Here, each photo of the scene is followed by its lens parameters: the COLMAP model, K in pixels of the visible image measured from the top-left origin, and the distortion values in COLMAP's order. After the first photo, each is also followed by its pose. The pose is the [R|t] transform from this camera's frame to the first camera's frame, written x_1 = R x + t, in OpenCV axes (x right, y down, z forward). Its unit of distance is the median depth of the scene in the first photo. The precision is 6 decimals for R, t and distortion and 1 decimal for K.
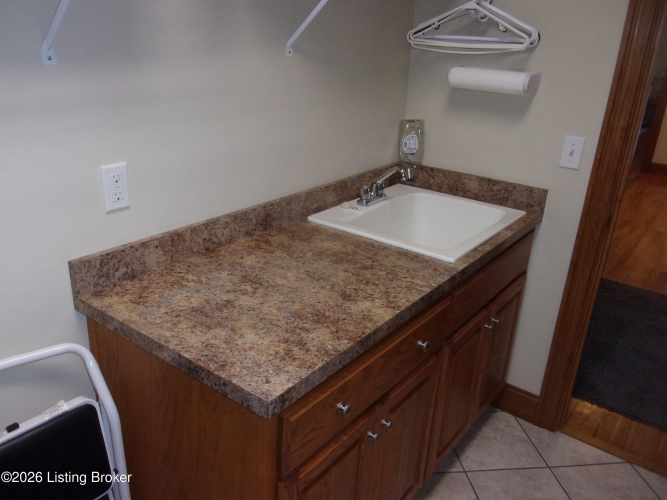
lens RADIAL K [[551.9, 0, 329.0], [0, 551.9, 231.7], [0, 0, 1]] dist [0.034283, 0.006241]
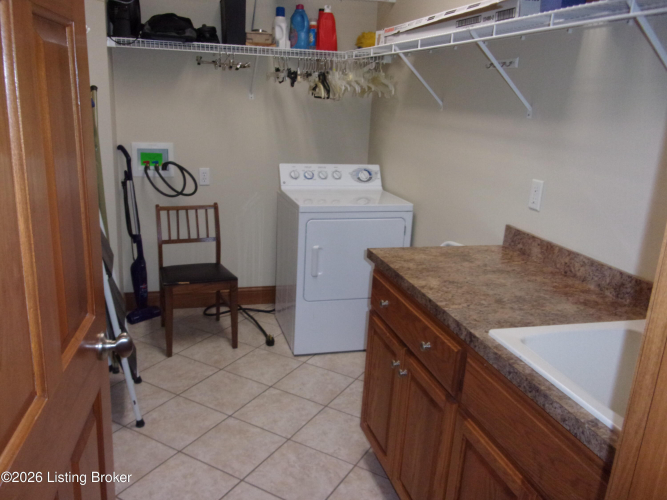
lens RADIAL K [[551.9, 0, 333.1], [0, 551.9, 251.6], [0, 0, 1]] dist [0.034283, 0.006241]
pose [[-0.574058, 0.157637, -0.803497, 1.142297], [-0.357017, 0.834916, 0.418872, -0.365260], [0.736883, 0.527319, -0.423011, 1.193634]]
